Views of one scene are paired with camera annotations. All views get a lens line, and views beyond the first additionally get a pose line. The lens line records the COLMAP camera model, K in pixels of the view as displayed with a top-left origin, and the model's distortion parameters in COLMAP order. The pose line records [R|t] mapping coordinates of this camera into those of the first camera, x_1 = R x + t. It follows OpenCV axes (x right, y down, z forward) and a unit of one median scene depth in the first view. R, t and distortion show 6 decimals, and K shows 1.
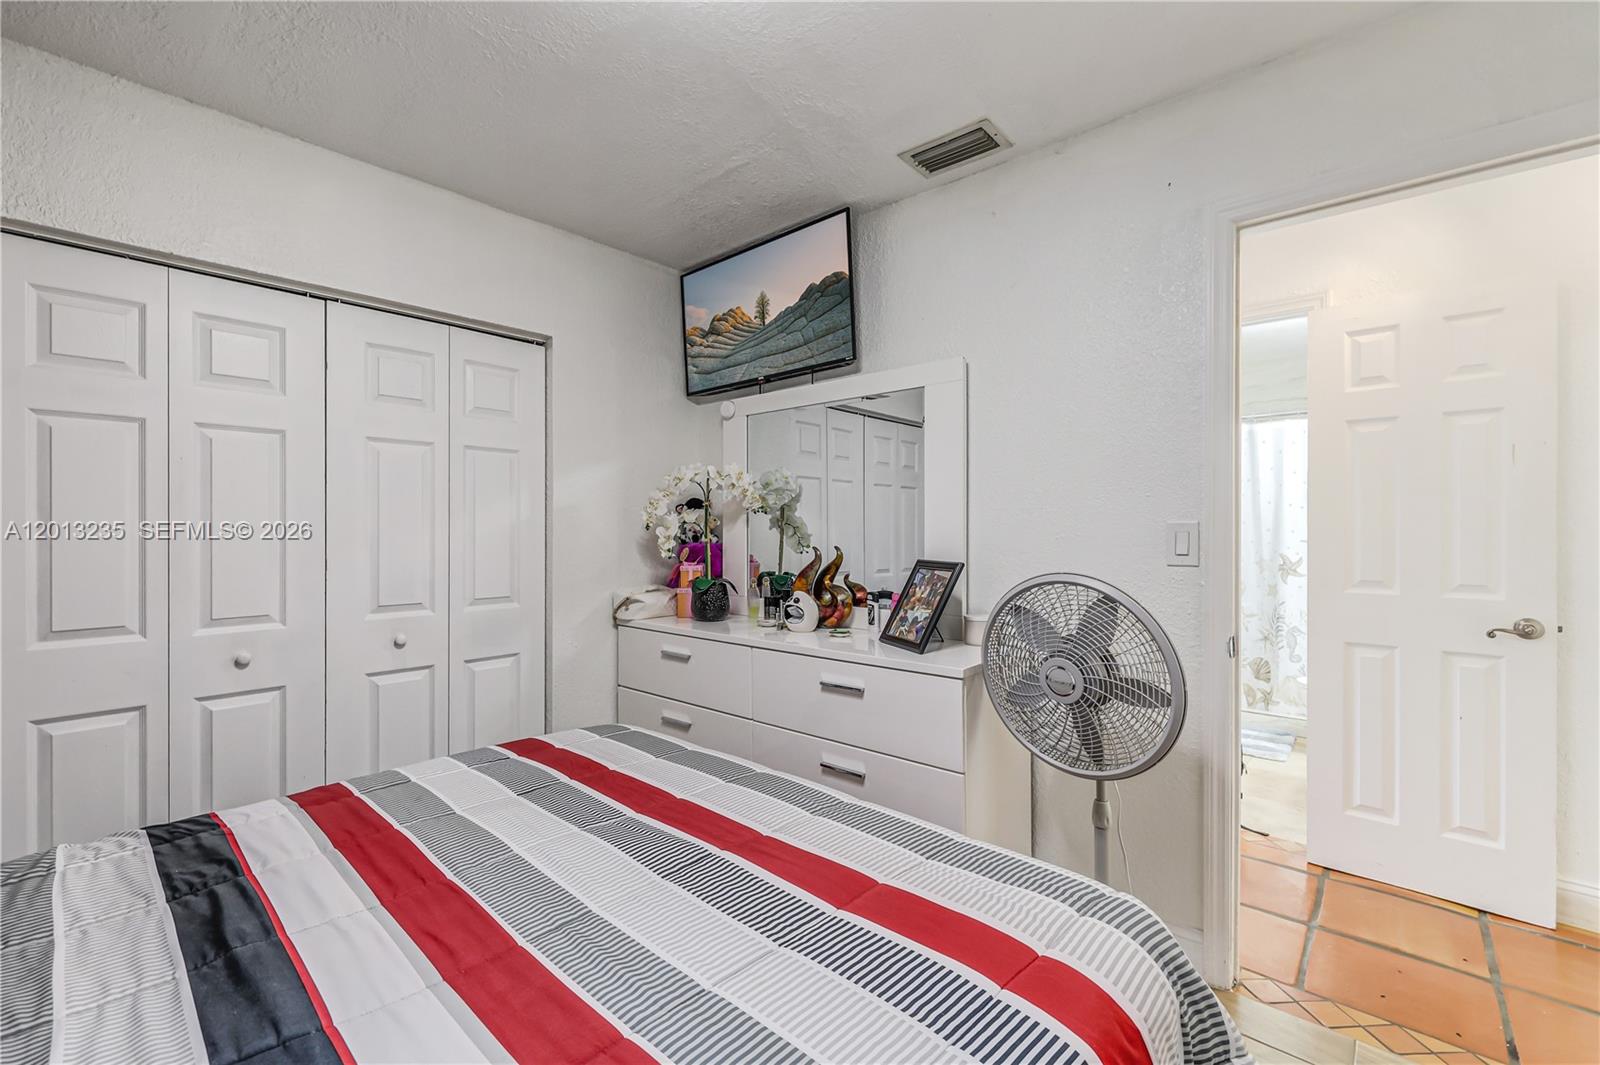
lens RADIAL K [[670.0, 0, 776.1], [0, 670.0, 521.2], [0, 0, 1]] dist [-0.000581, 0.000053]
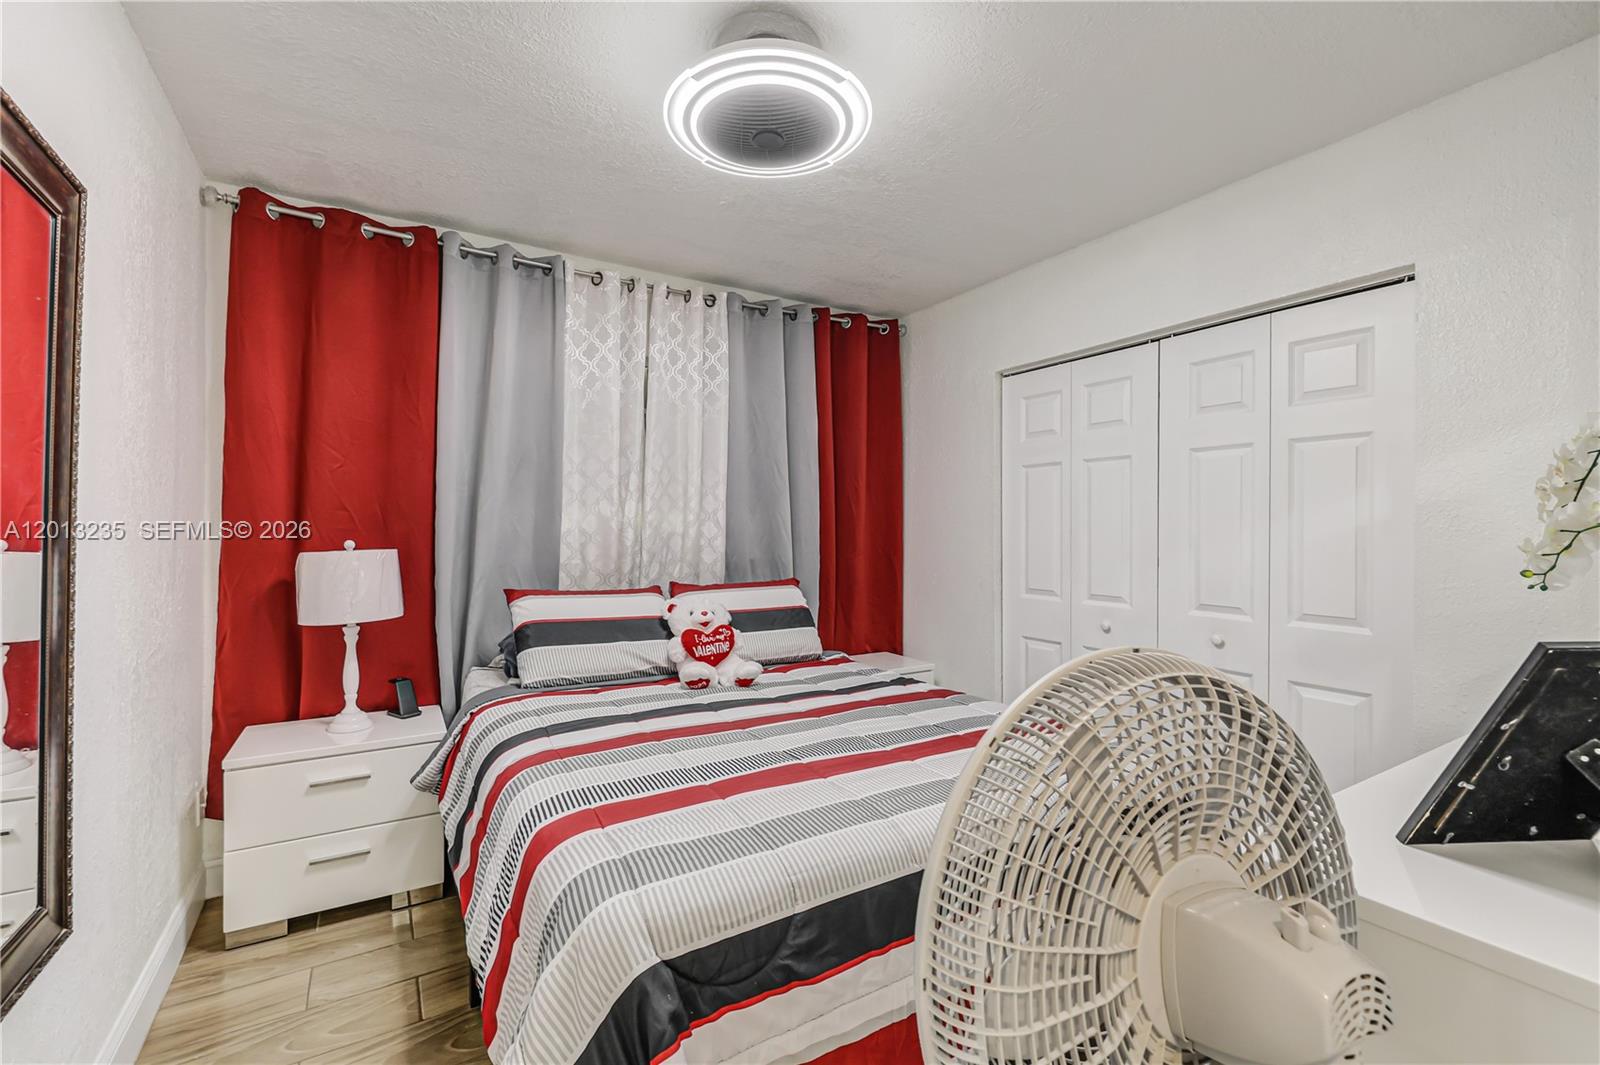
lens RADIAL K [[670.0, 0, 776.1], [0, 670.0, 521.2], [0, 0, 1]] dist [-0.000581, 0.000053]
pose [[-0.266165, -0.012687, -0.963844, 1.733695], [0.005622, 0.999876, -0.014714, 0.015659], [0.963911, -0.009335, -0.266060, 1.737355]]
